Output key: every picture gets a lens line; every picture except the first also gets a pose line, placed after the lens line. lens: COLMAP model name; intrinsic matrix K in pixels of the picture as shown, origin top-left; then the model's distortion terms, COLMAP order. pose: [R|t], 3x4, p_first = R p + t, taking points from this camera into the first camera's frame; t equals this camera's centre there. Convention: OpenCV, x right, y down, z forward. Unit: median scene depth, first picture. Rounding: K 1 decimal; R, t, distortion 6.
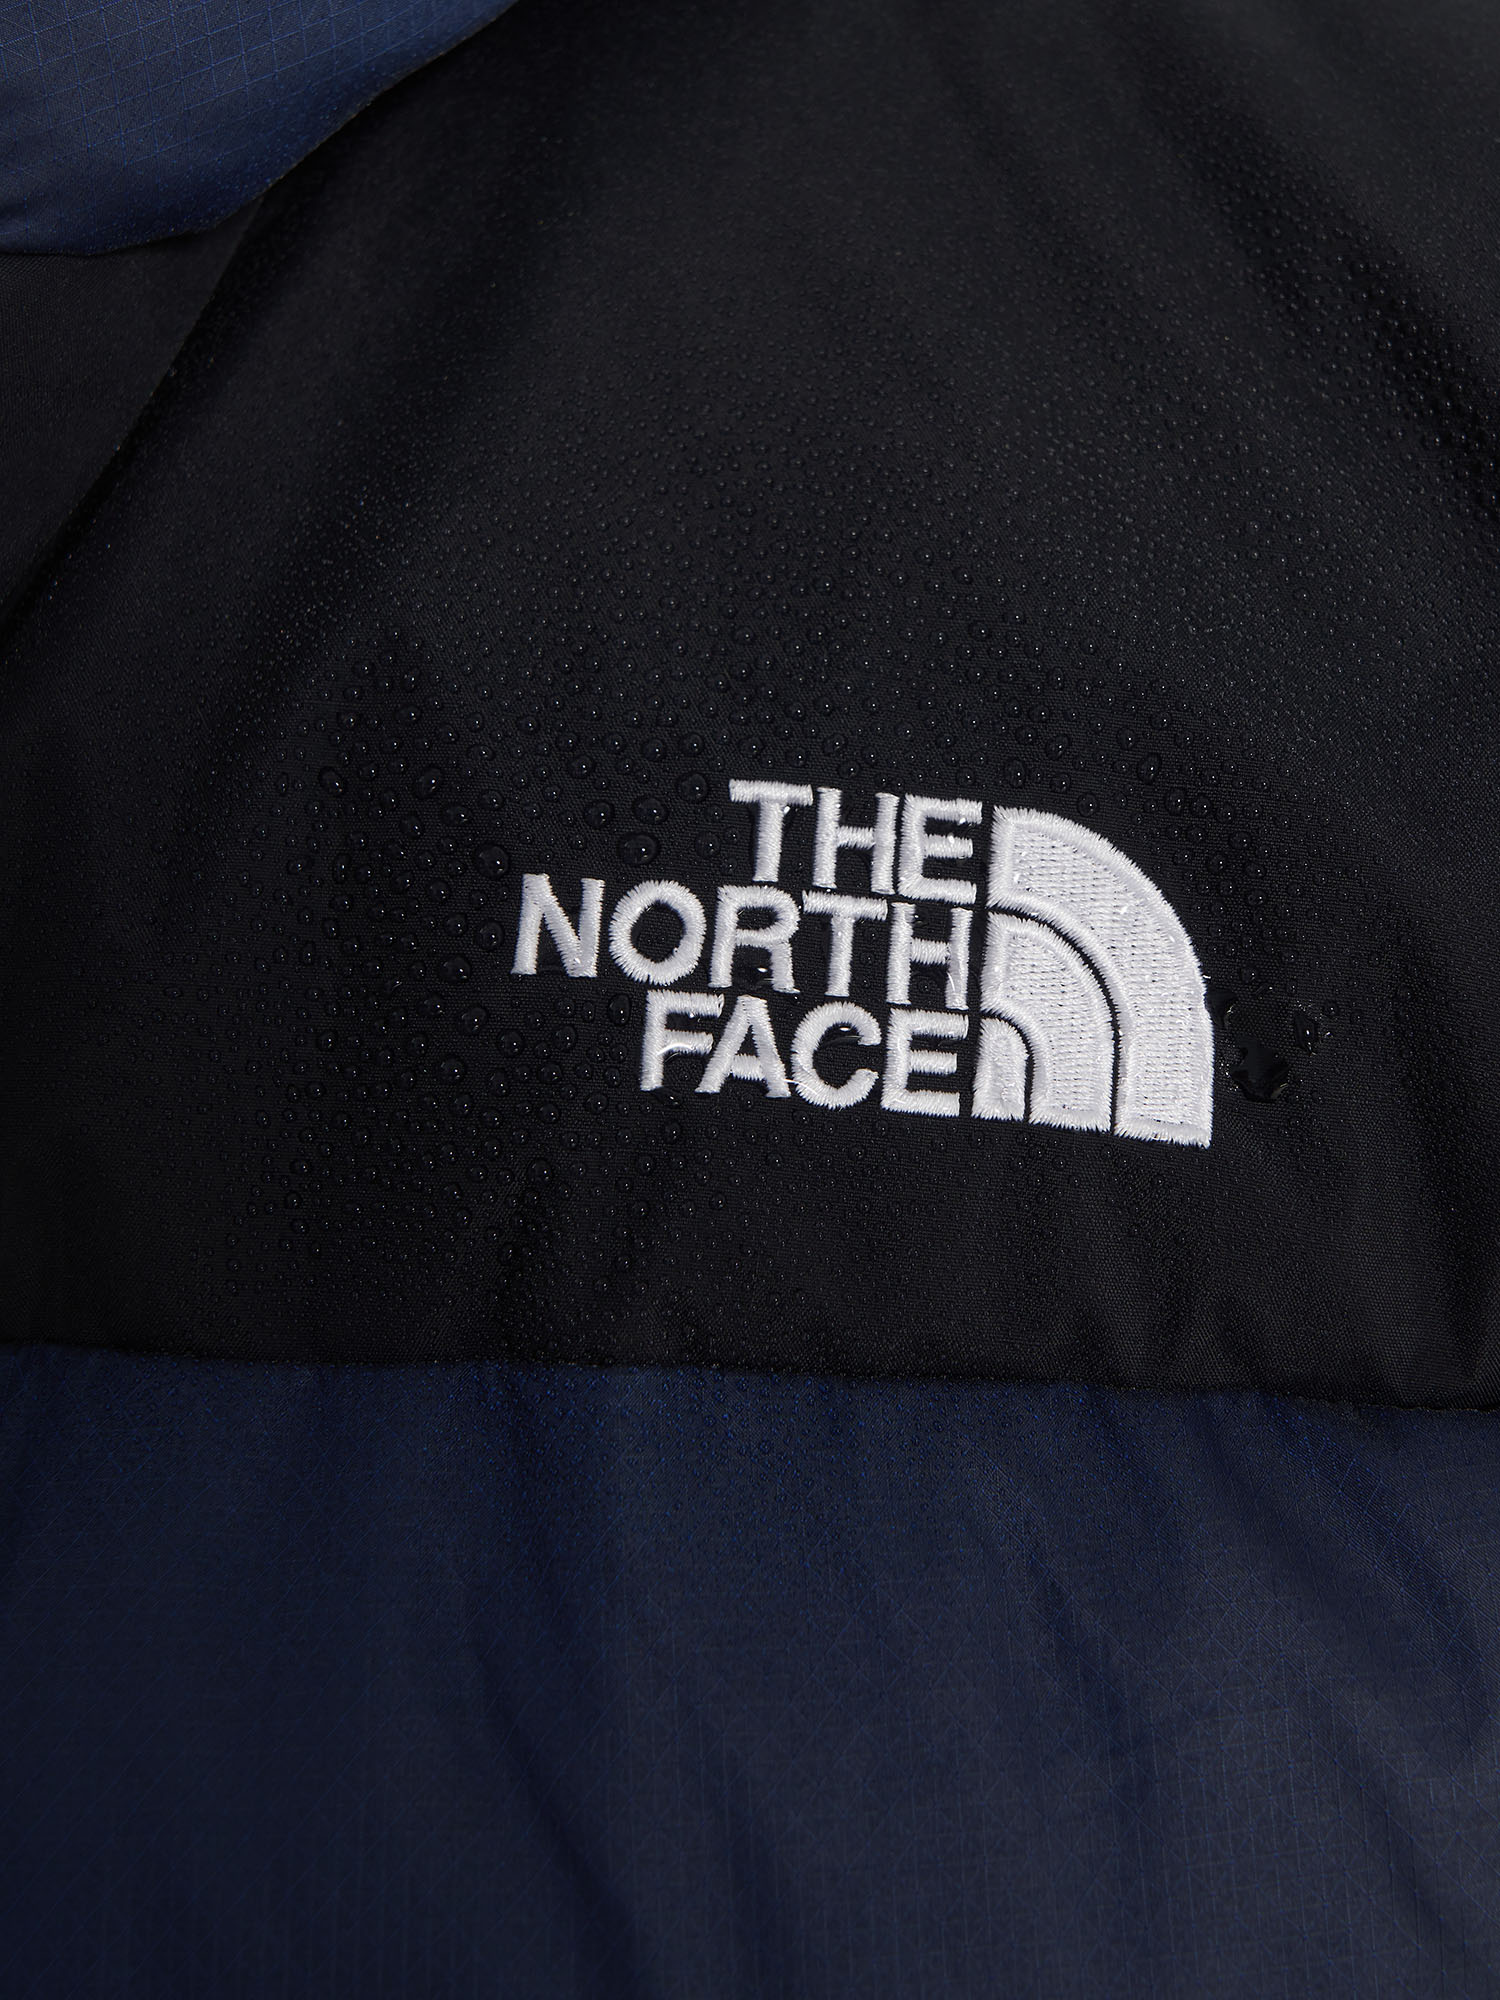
lens RADIAL K [[2717.5, 0, 750.0], [0, 2717.5, 1000.0], [0, 0, 1]] dist [-0.001992, 0.000277]
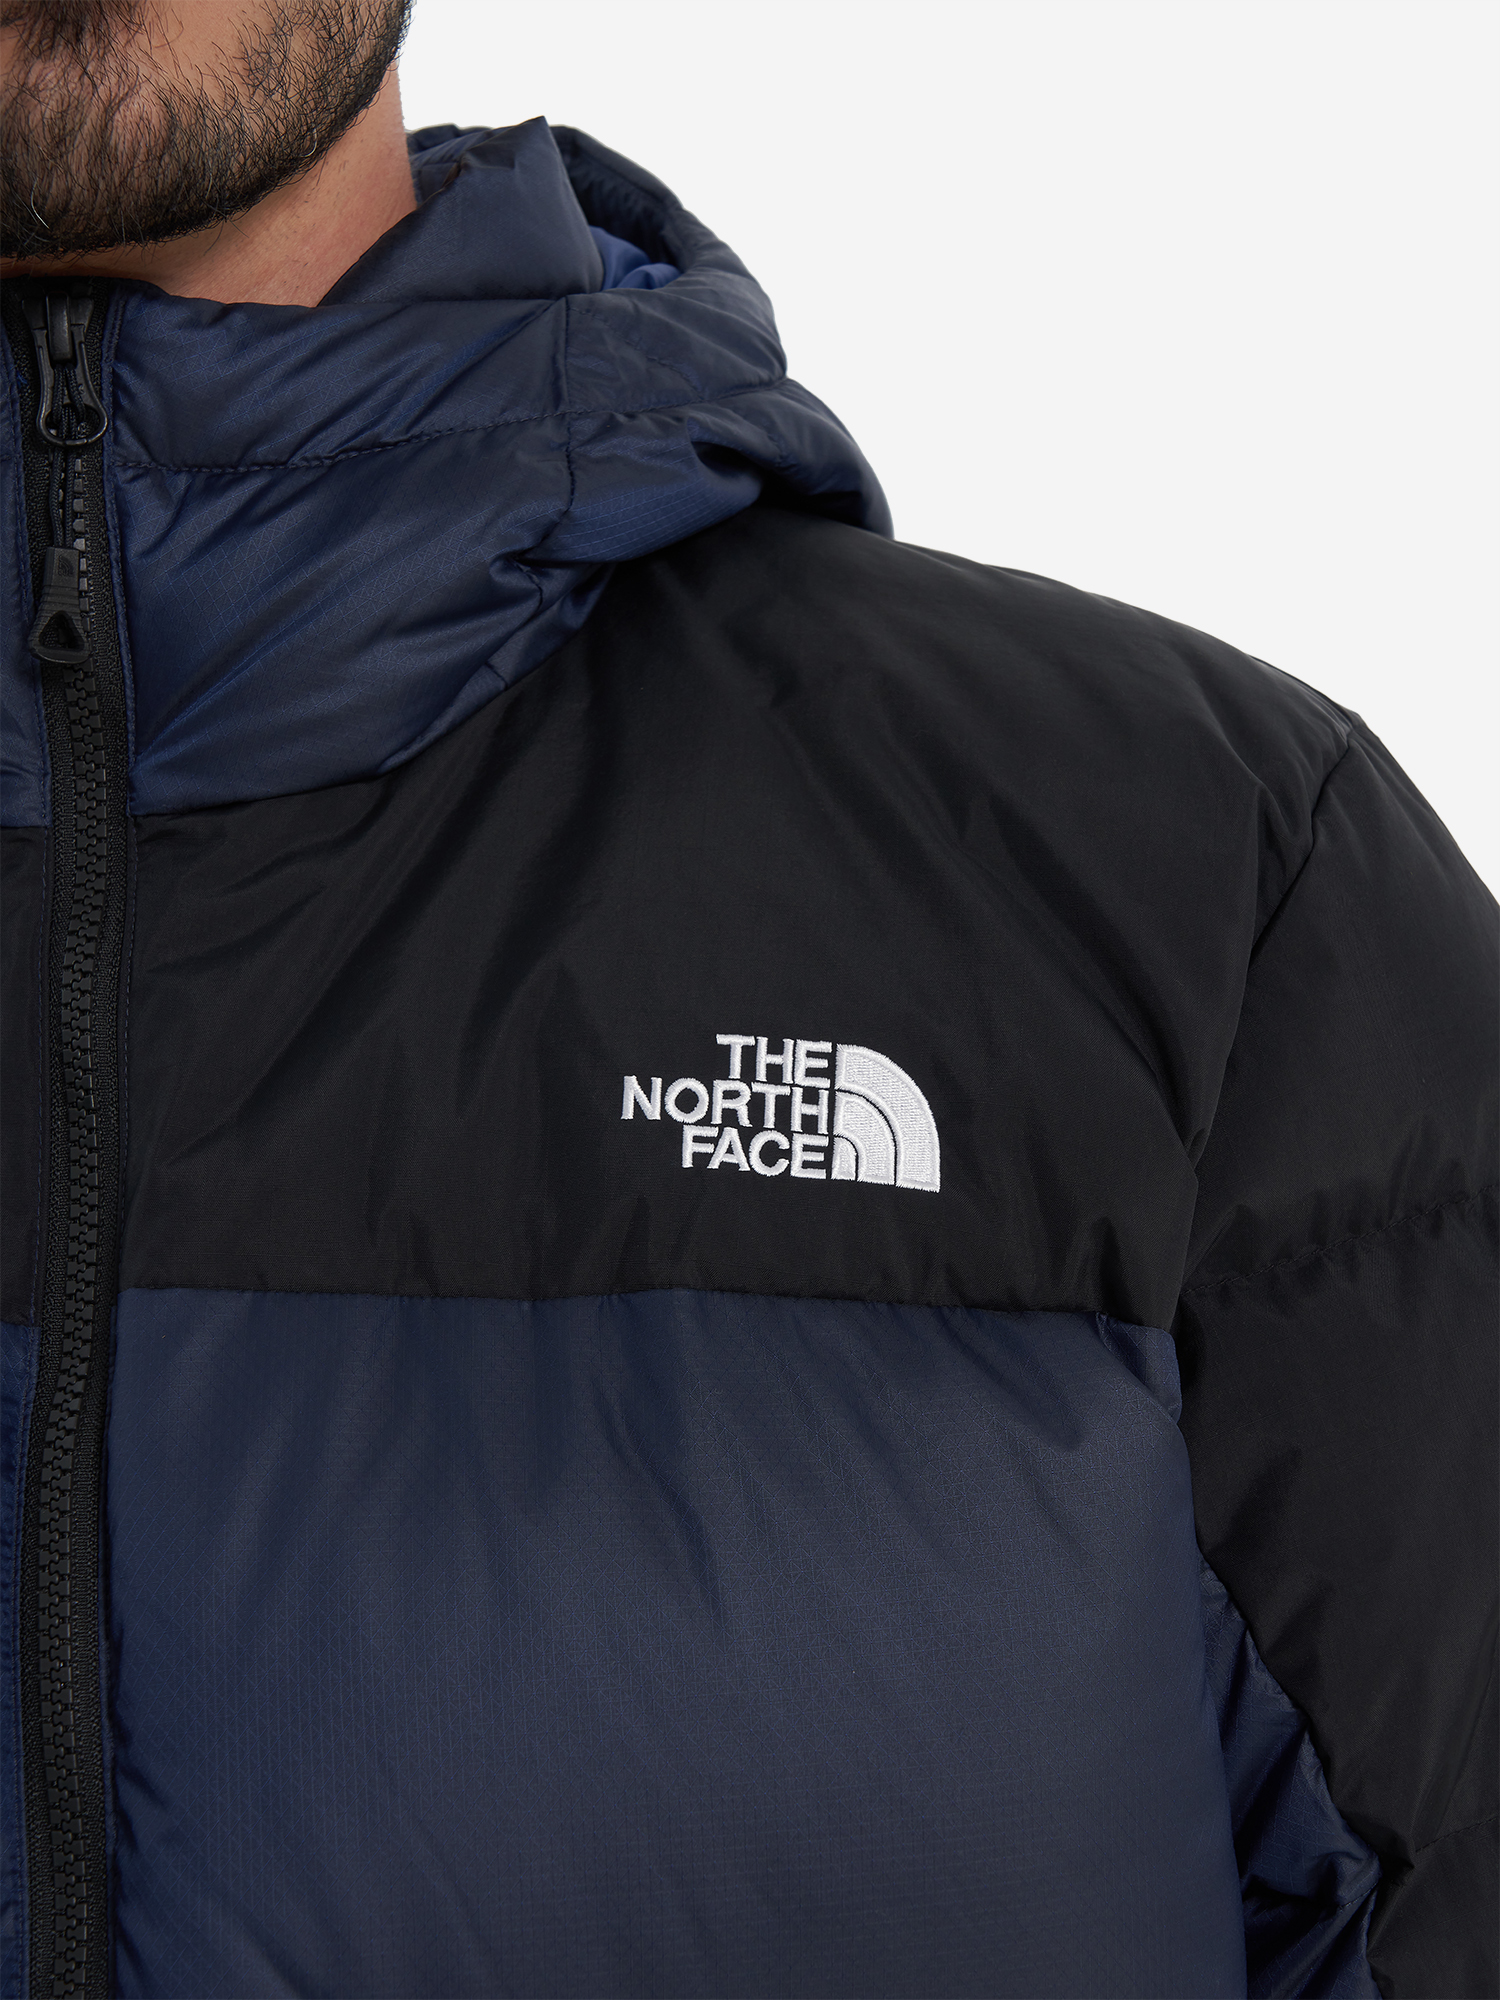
lens RADIAL K [[2925.3, 0, 750.0], [0, 2925.3, 1000.0], [0, 0, 1]] dist [-0.032305, -0.102814]
pose [[0.997815, -0.014758, 0.064398, -0.134428], [0.026589, 0.982013, -0.186930, 0.339547], [-0.060481, 0.188234, 0.980260, -1.345189]]
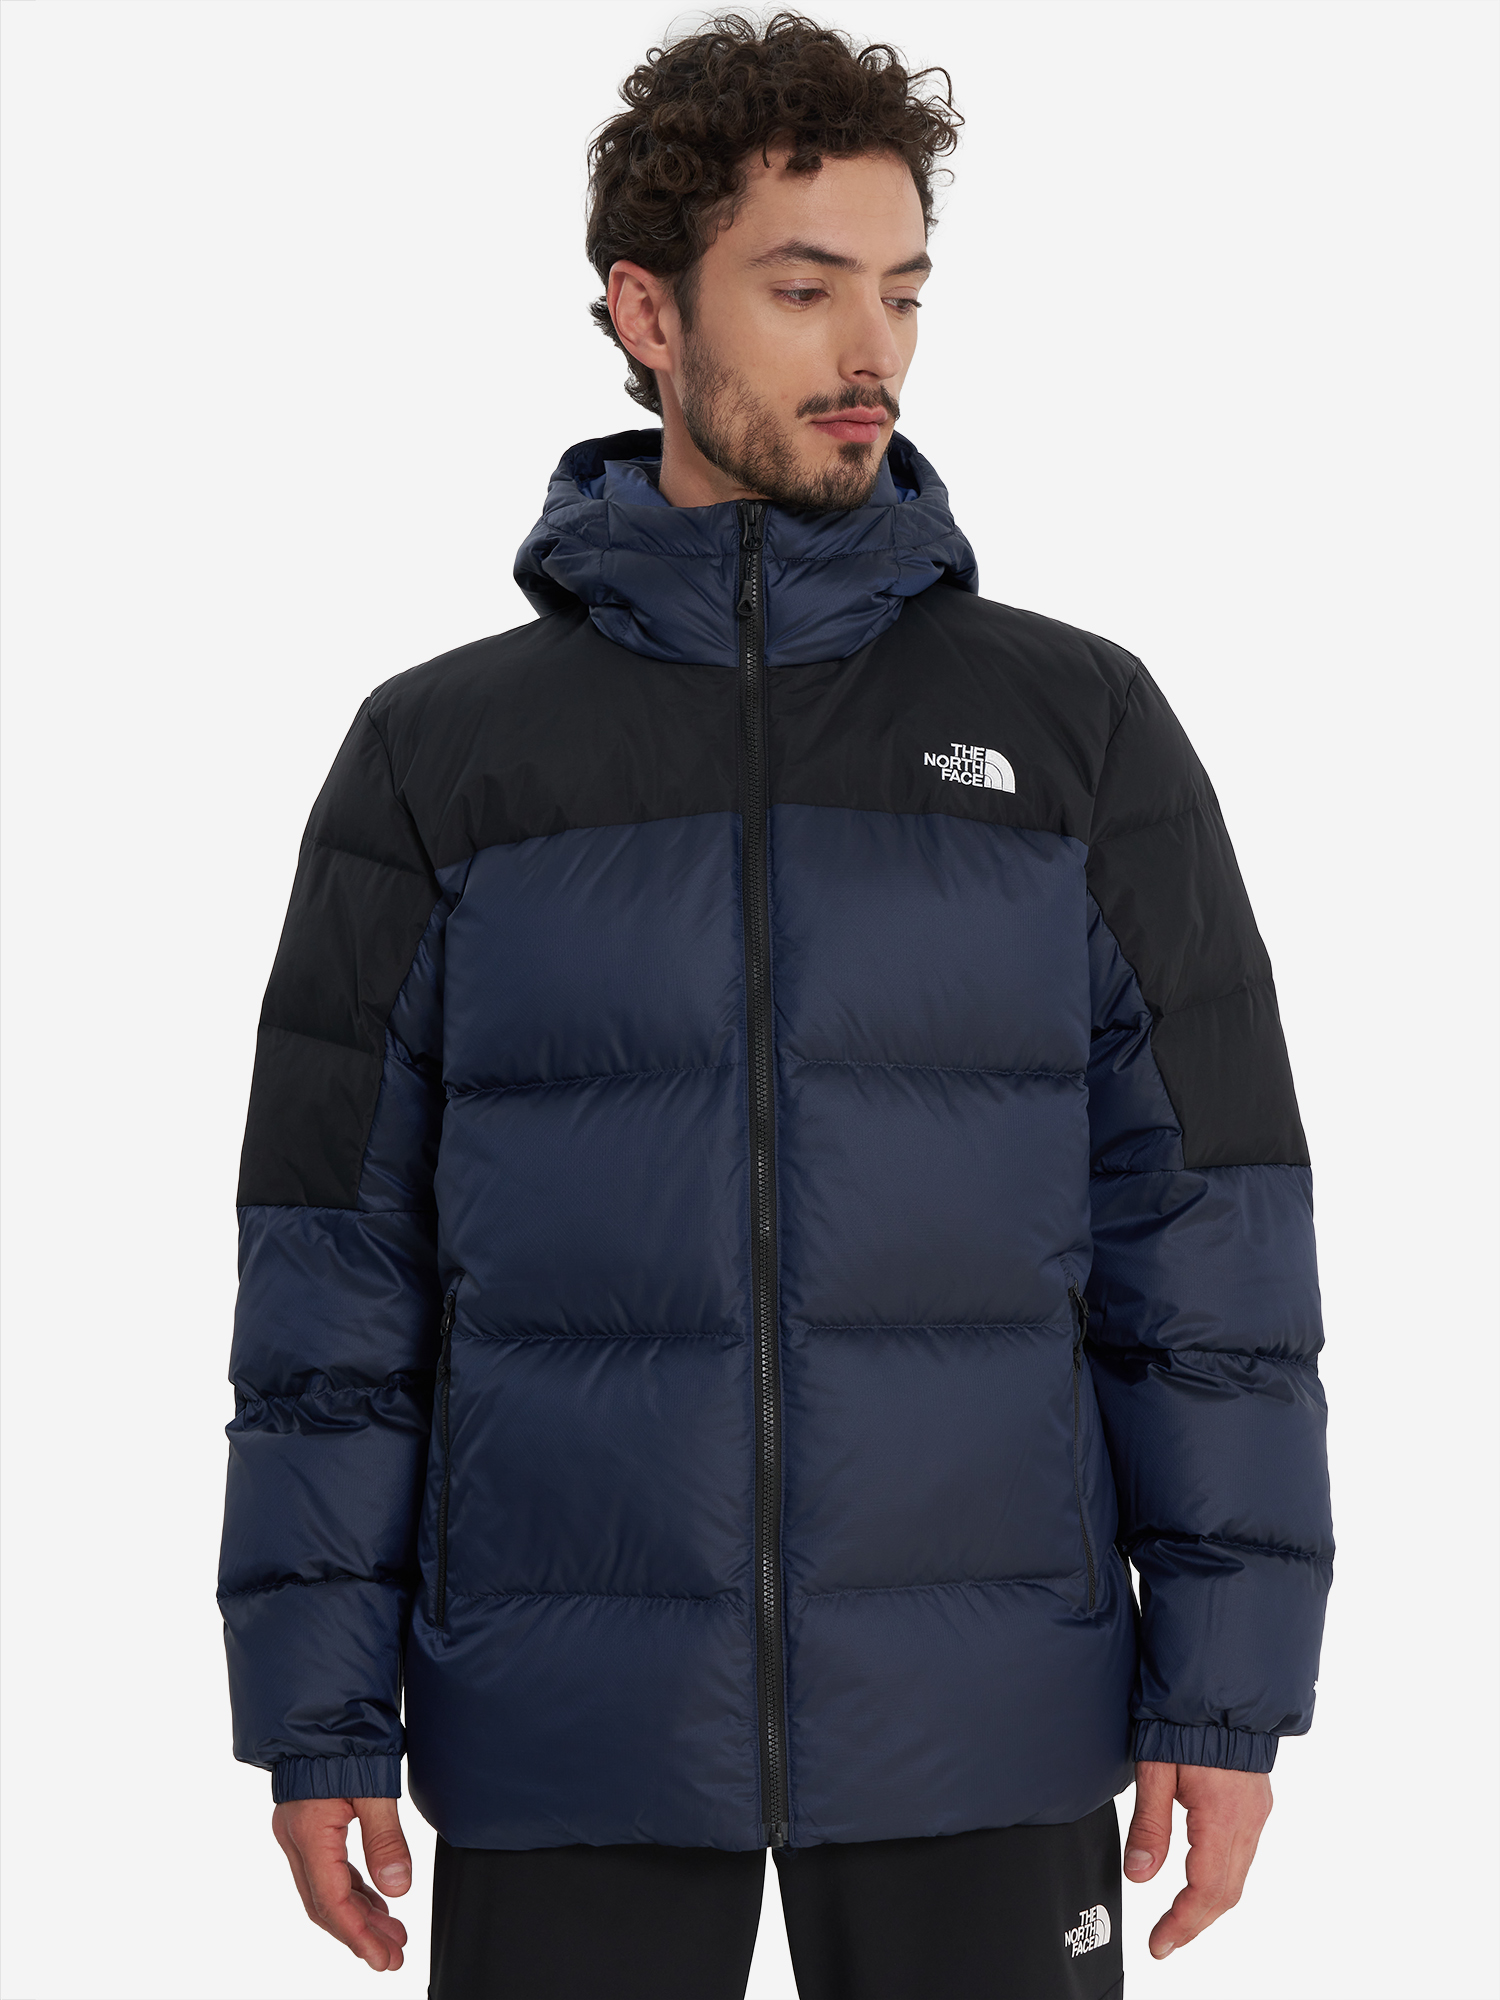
lens RADIAL K [[3023.8, 0, 750.0], [0, 3023.8, 1000.0], [0, 0, 1]] dist [-0.414821, -0.041797]
pose [[0.989448, 0.047324, 0.136941, -1.654652], [-0.023160, 0.984660, -0.172943, 2.057497], [-0.143025, 0.167947, 0.975366, -6.860095]]
